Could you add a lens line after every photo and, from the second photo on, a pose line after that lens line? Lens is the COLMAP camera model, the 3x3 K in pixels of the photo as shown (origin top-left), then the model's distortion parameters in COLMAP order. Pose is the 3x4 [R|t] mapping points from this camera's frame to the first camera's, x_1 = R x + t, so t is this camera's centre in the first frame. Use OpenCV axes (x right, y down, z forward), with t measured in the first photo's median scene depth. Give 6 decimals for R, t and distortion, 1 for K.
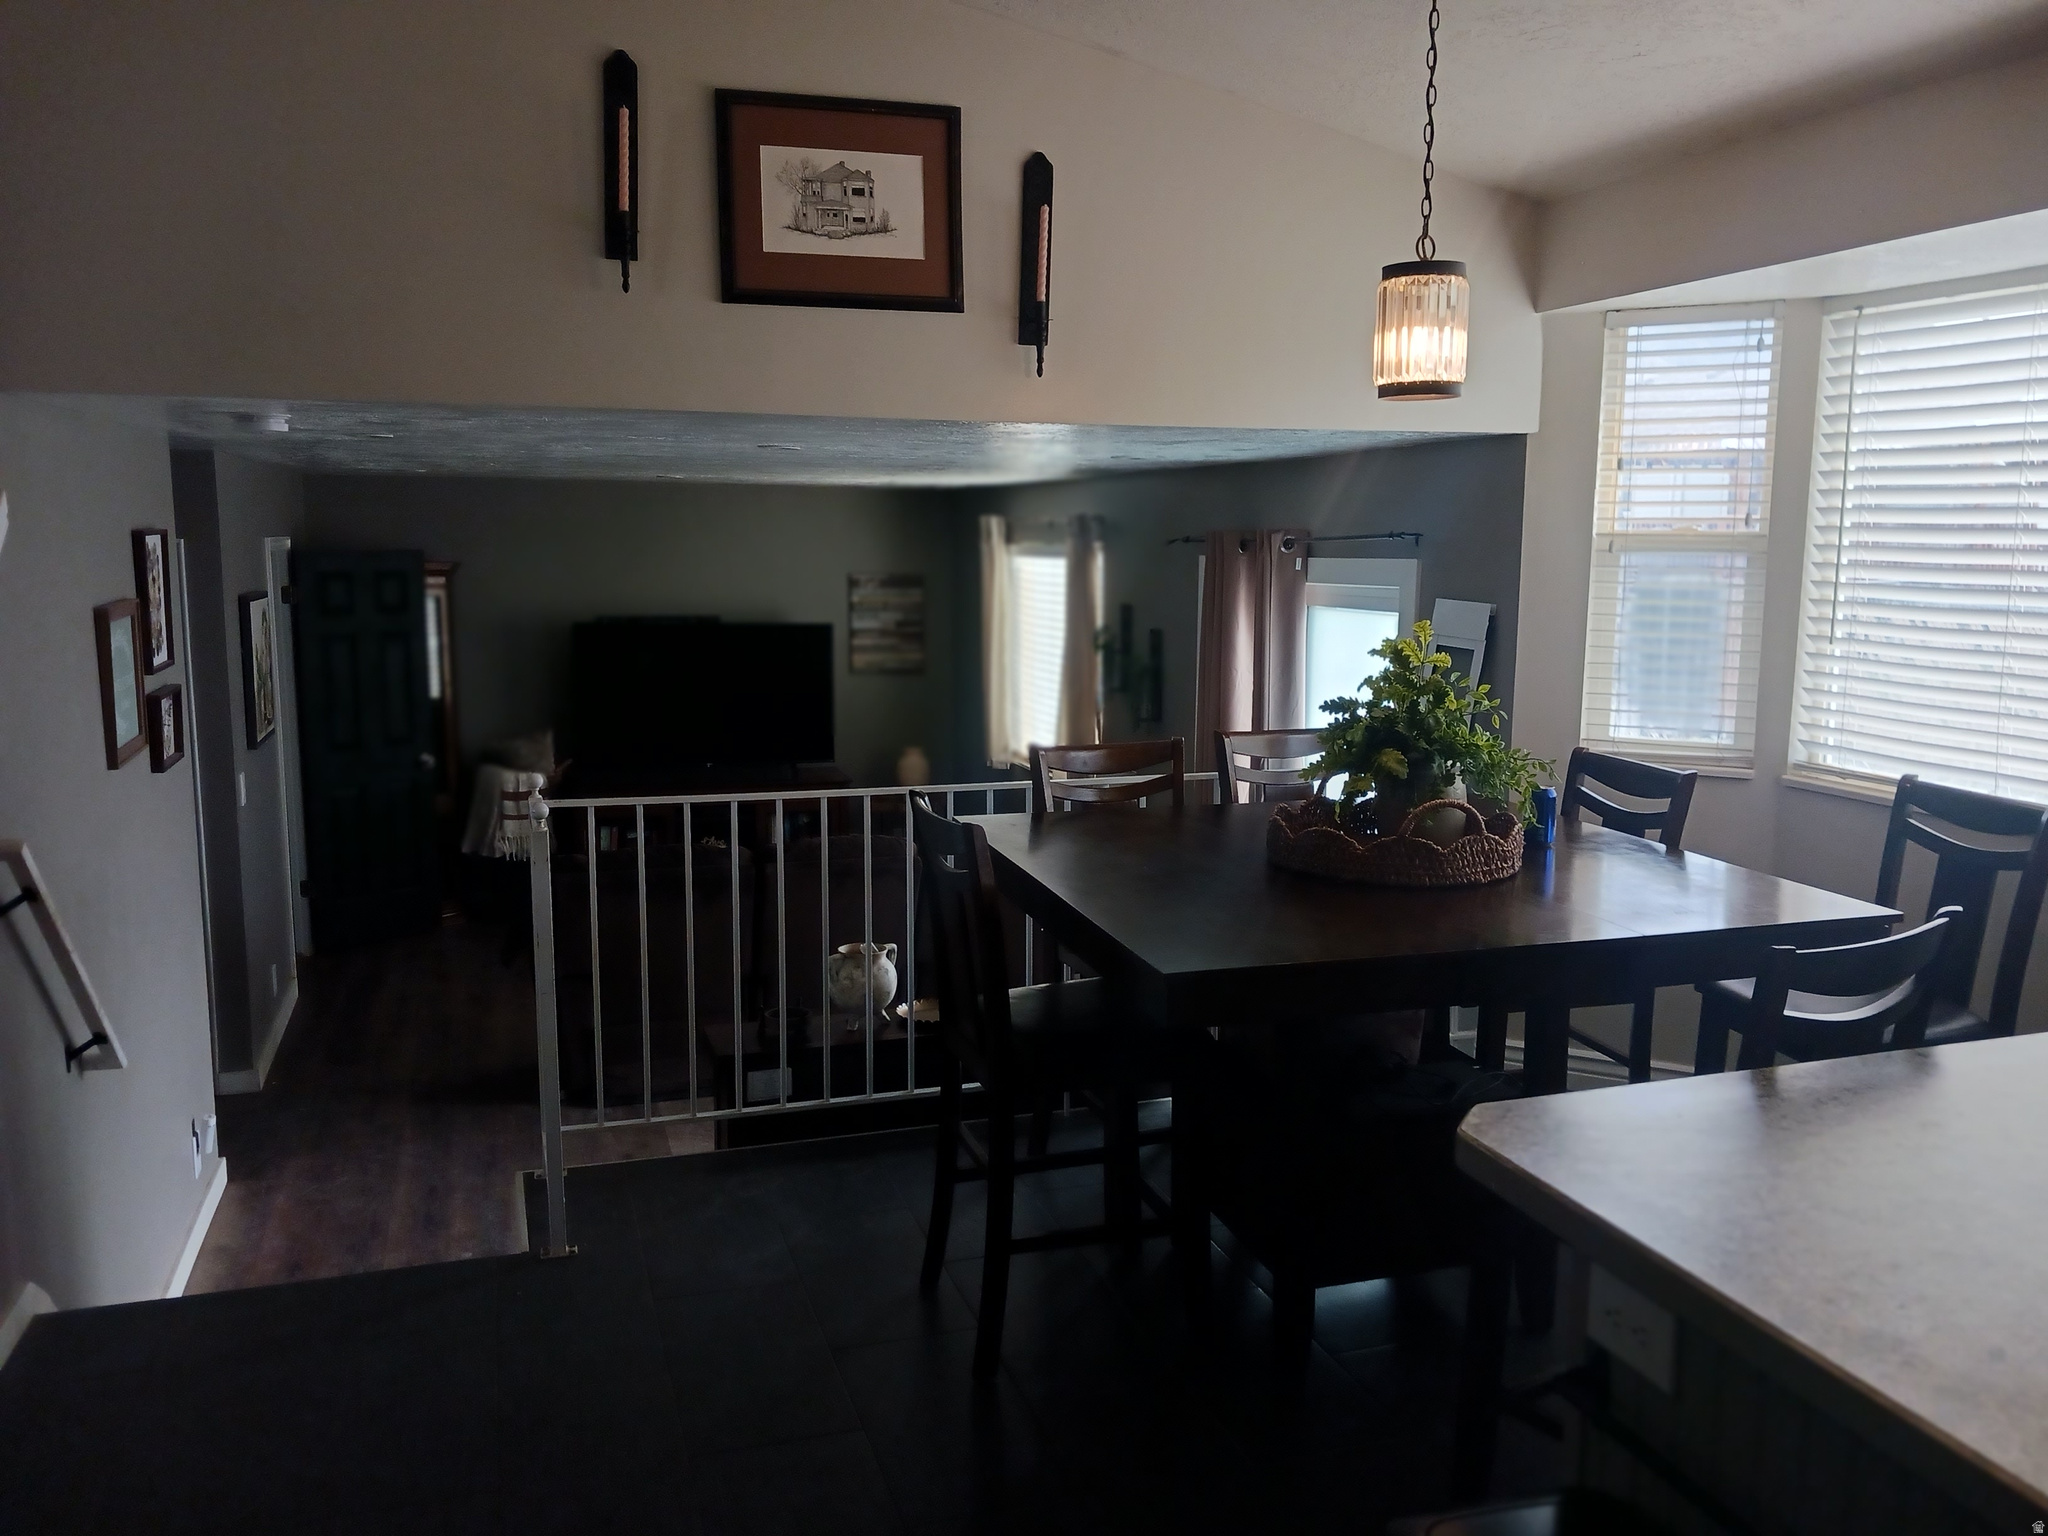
lens RADIAL K [[1627.4, 0, 1024.0], [0, 1627.4, 768.0], [0, 0, 1]] dist [0.001208, -0.000783]
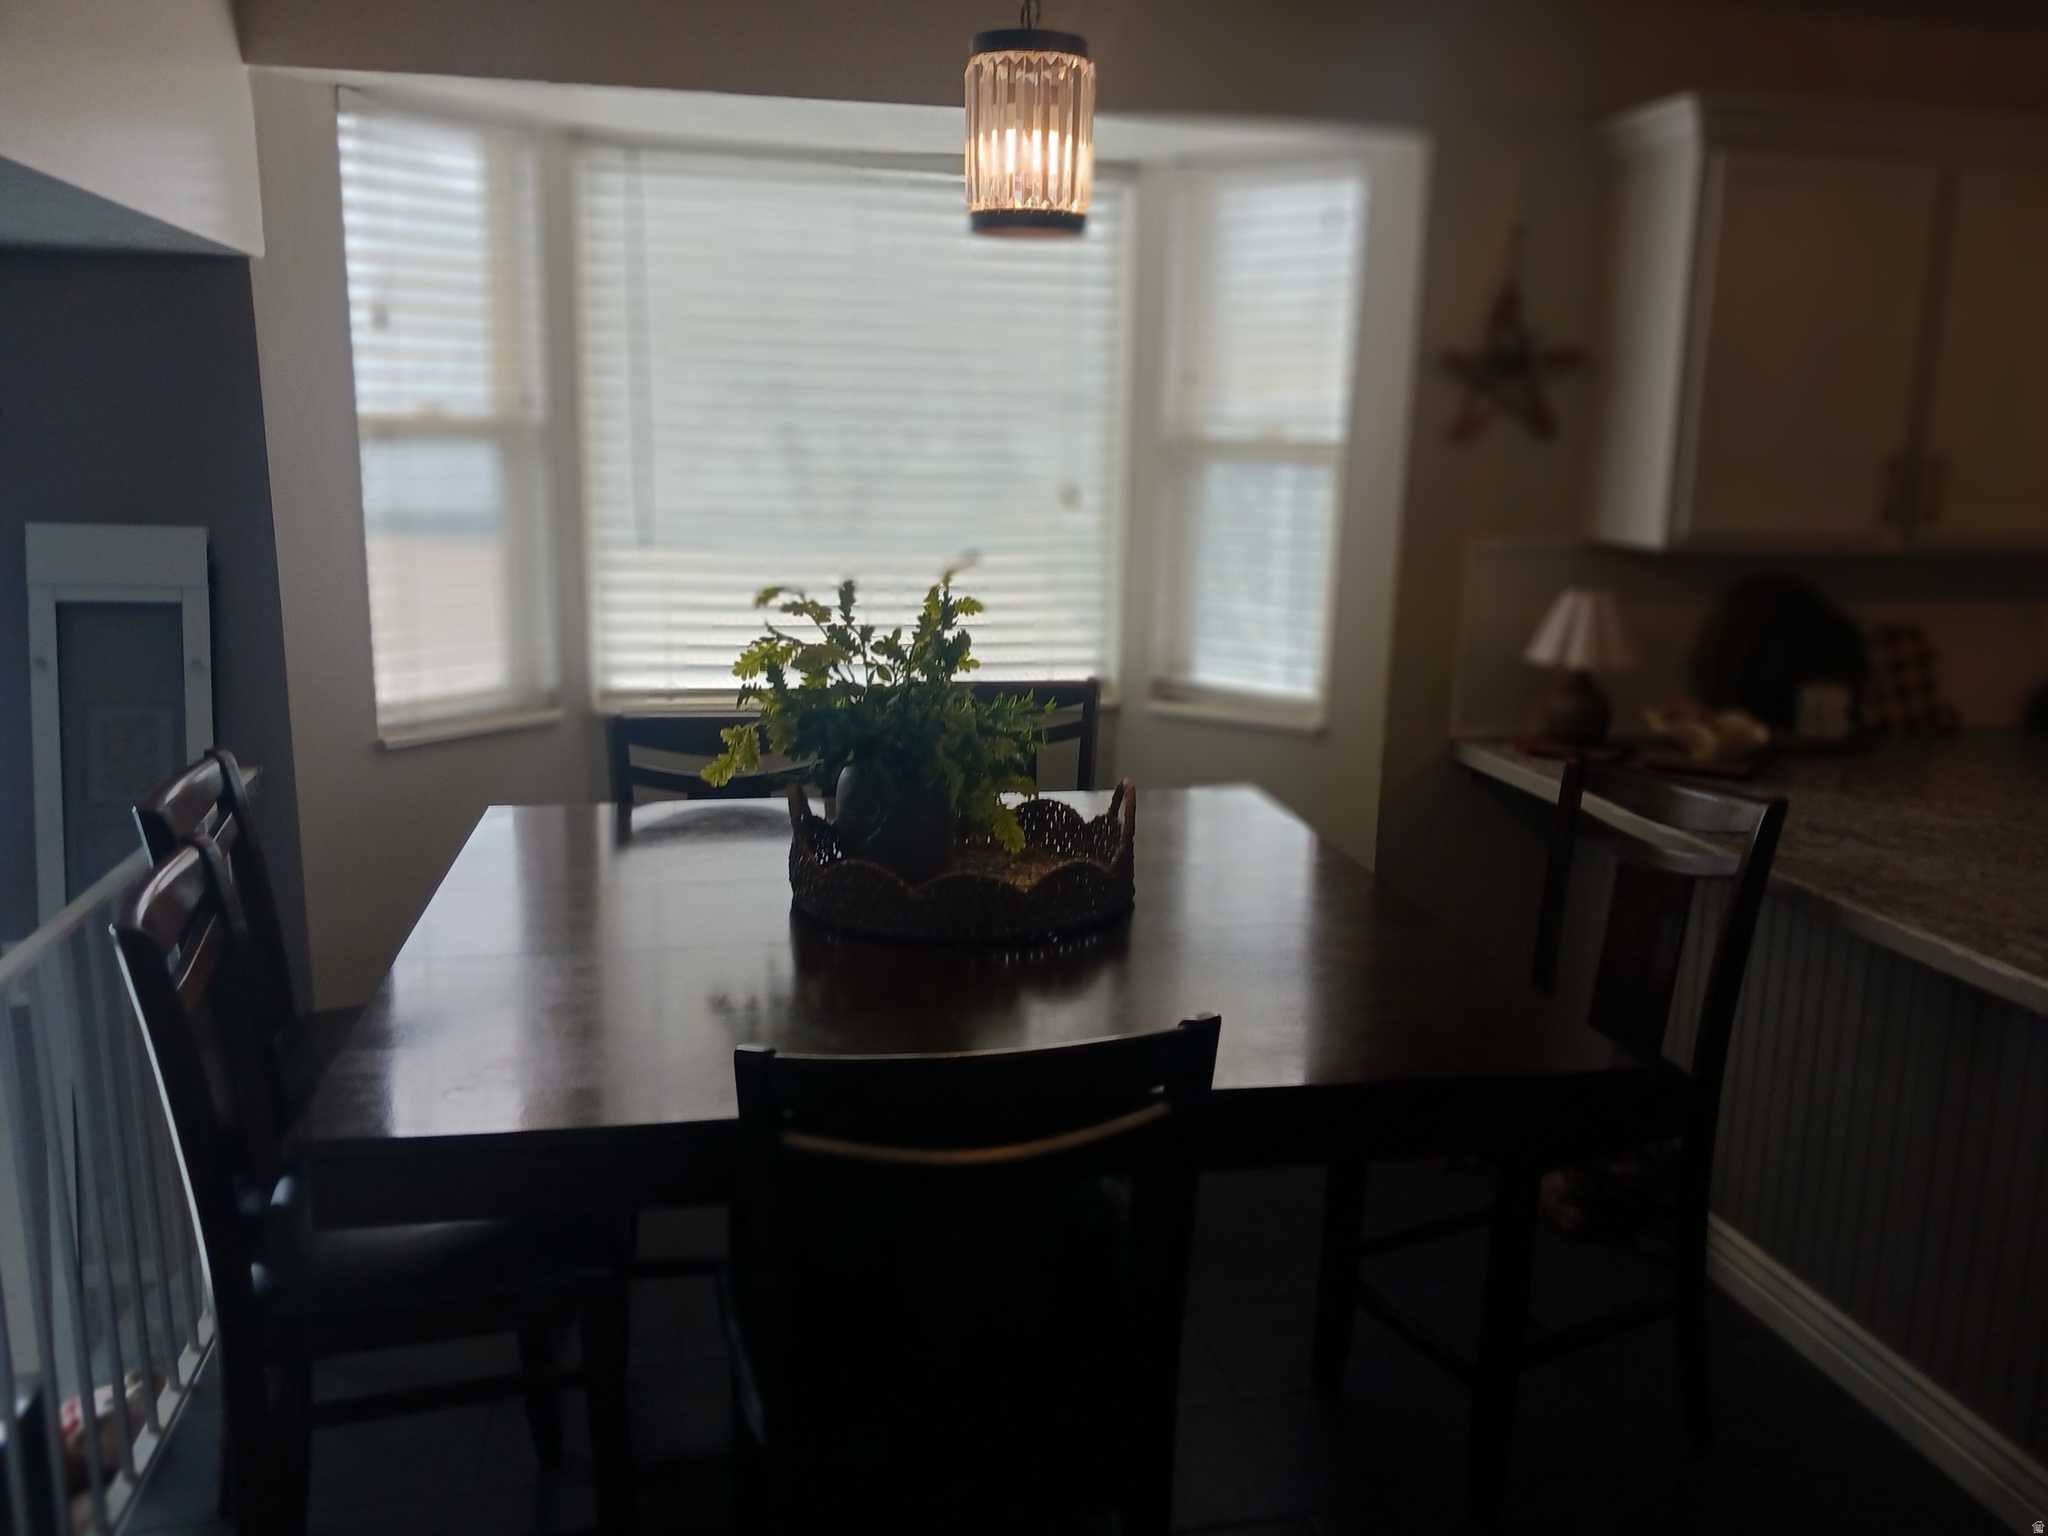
lens RADIAL K [[1627.4, 0, 1024.0], [0, 1627.4, 768.0], [0, 0, 1]] dist [0.001208, -0.000783]
pose [[0.099974, -0.213084, 0.971905, -0.343014], [0.125706, 0.971677, 0.200104, -0.106799], [-0.987017, 0.102169, 0.123928, 0.677092]]
